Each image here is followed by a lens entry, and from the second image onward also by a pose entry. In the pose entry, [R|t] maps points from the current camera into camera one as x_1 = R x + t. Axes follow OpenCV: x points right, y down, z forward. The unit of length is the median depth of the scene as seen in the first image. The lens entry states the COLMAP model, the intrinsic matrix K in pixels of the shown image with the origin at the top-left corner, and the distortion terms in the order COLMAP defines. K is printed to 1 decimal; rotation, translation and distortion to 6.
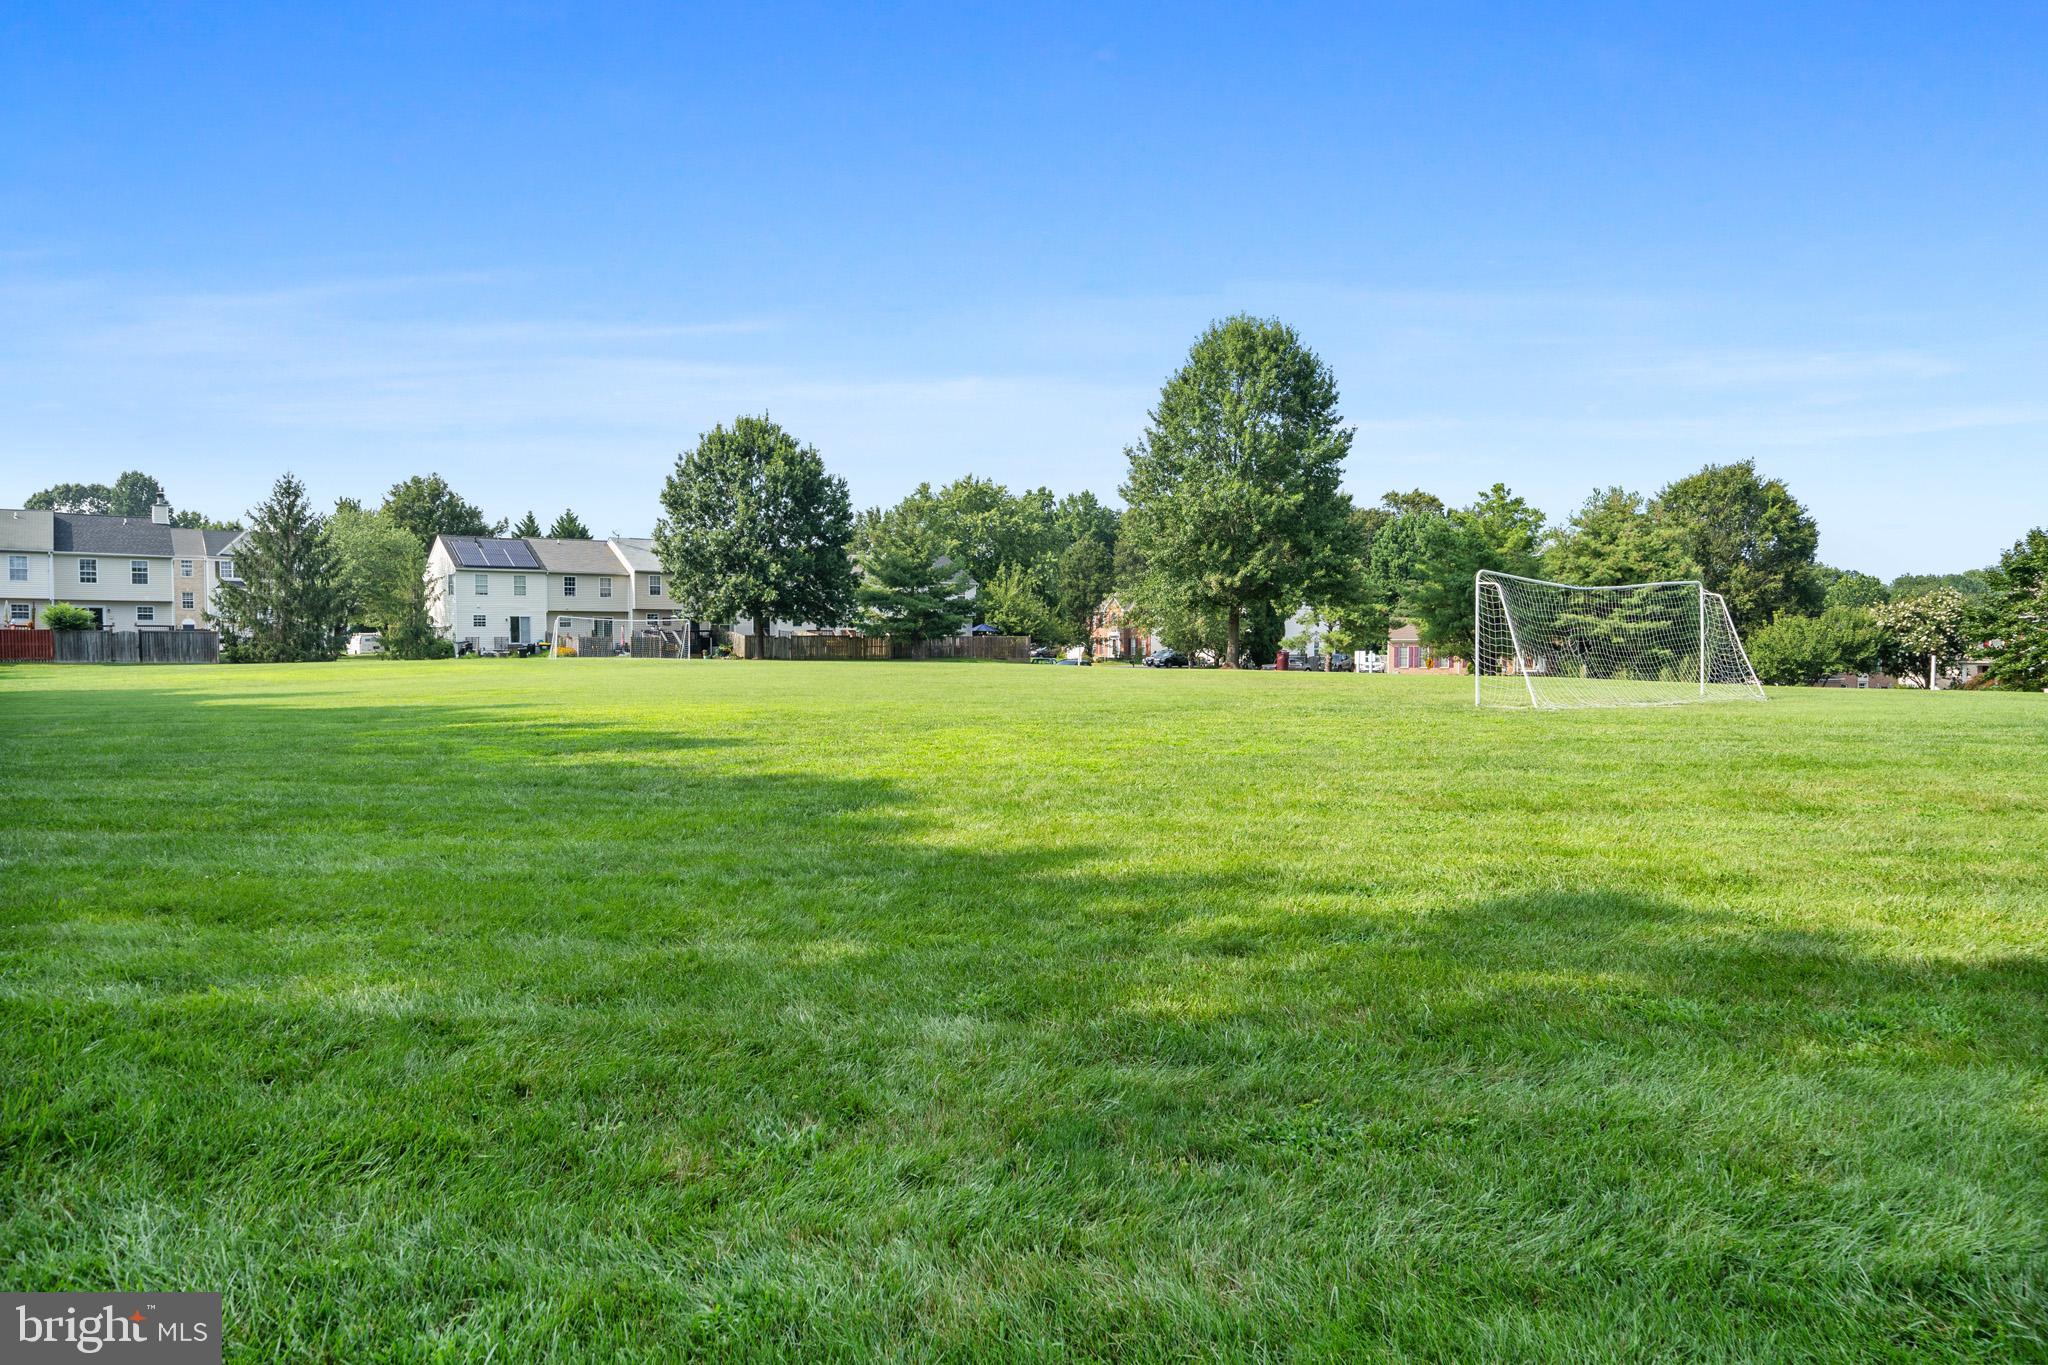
lens RADIAL K [[1292.4, 0, 1024.0], [0, 1292.4, 682.5], [0, 0, 1]] dist [0.003159, 0.000681]
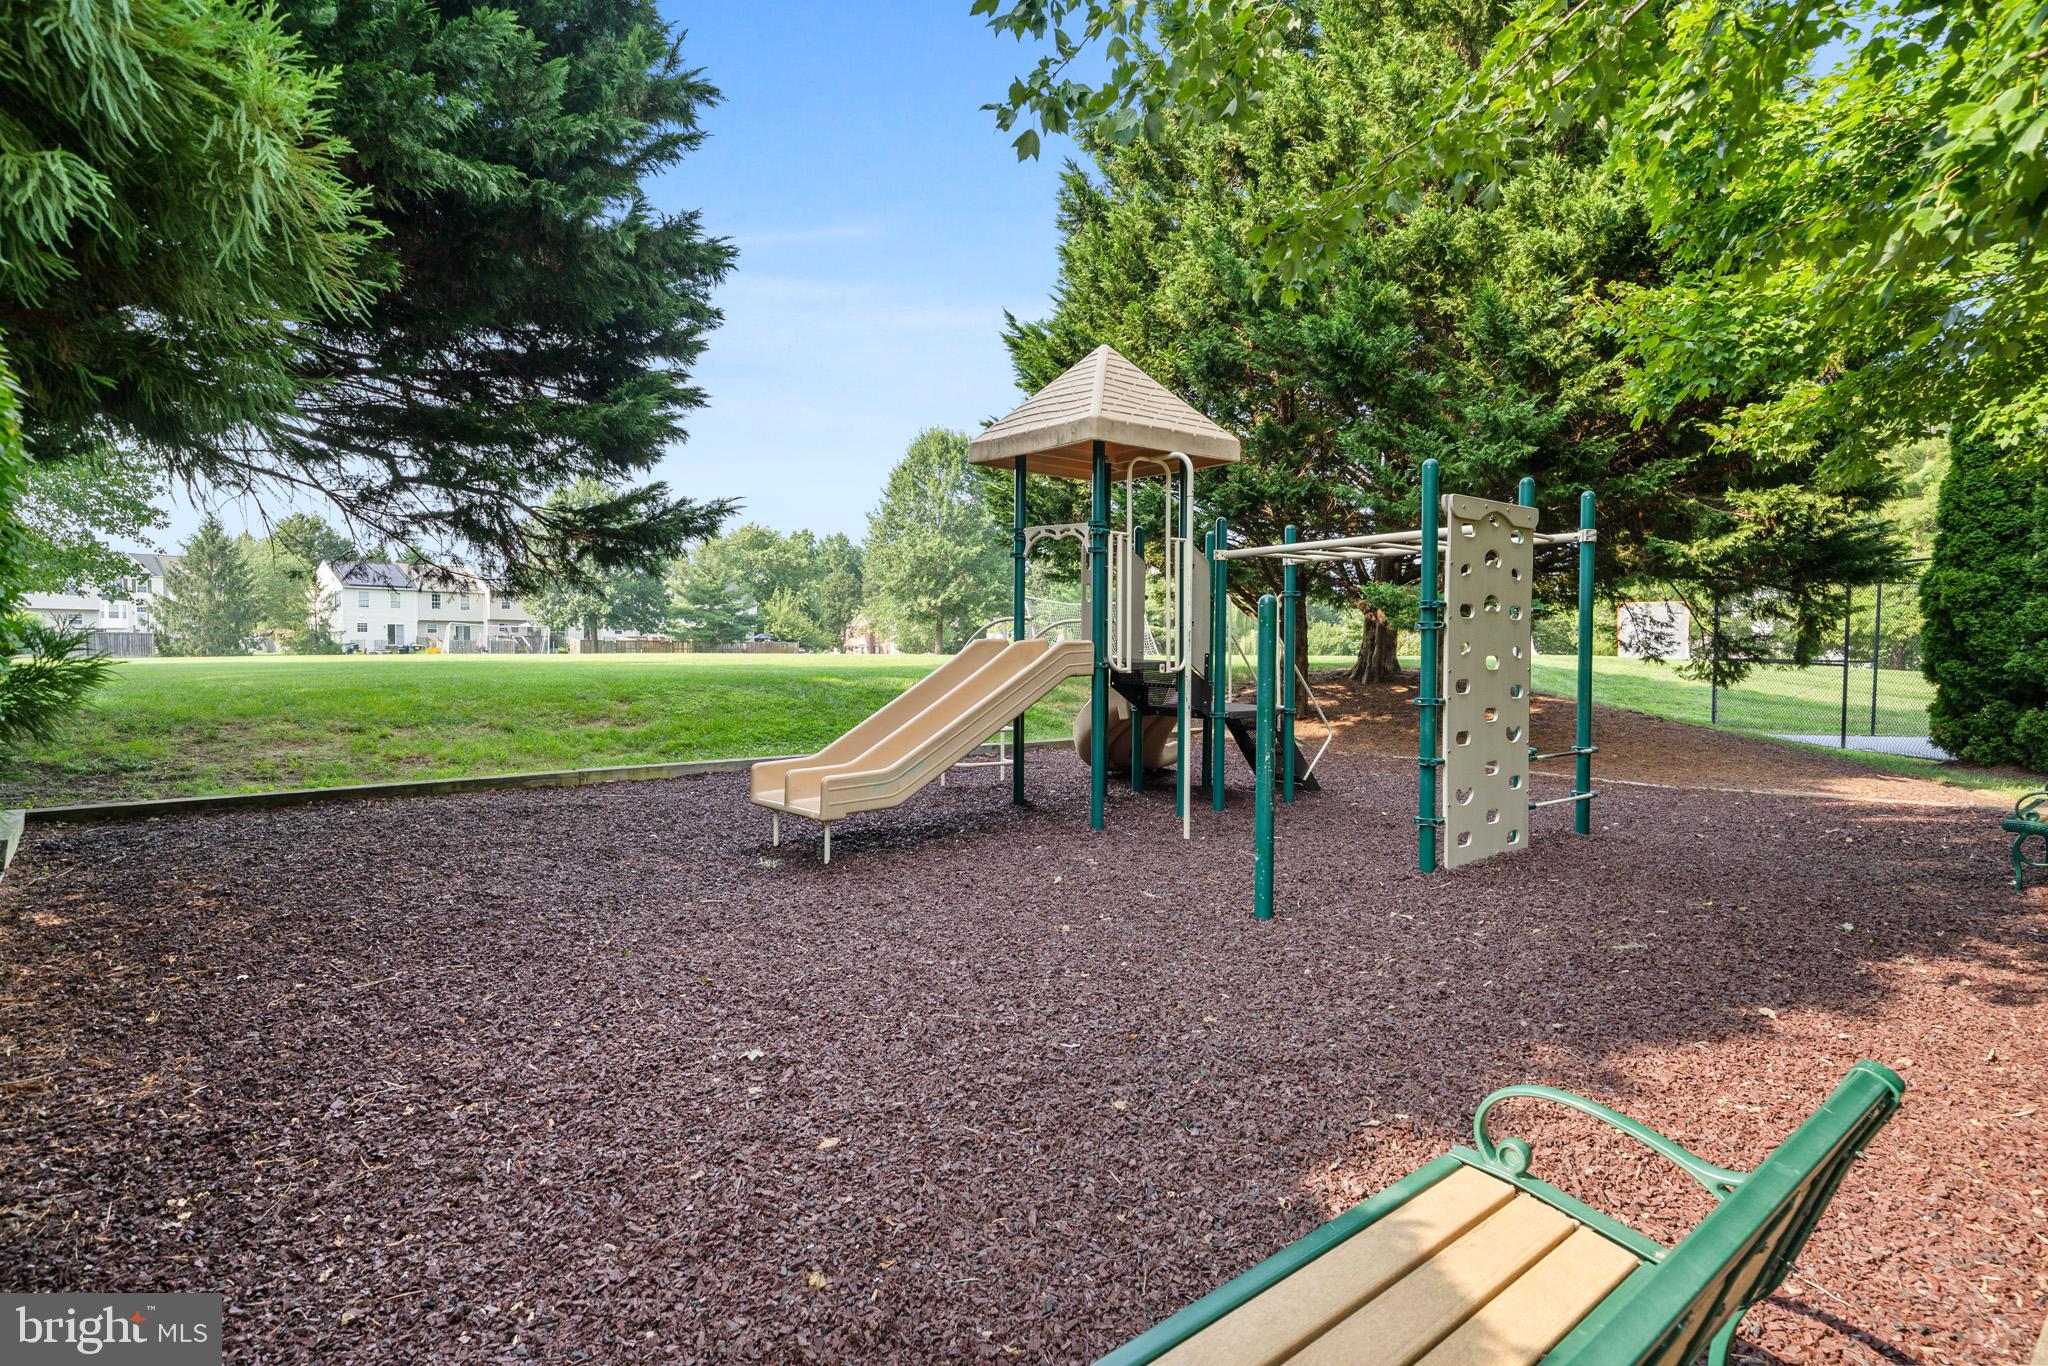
lens RADIAL K [[1050.2, 0, 1024.0], [0, 1050.2, 683.0], [0, 0, 1]] dist [0.042674, -0.000251]
pose [[0.976122, -0.008507, 0.217056, -0.006191], [0.009126, 0.999957, -0.001850, 0.015282], [-0.217031, 0.003786, 0.976157, -0.176760]]
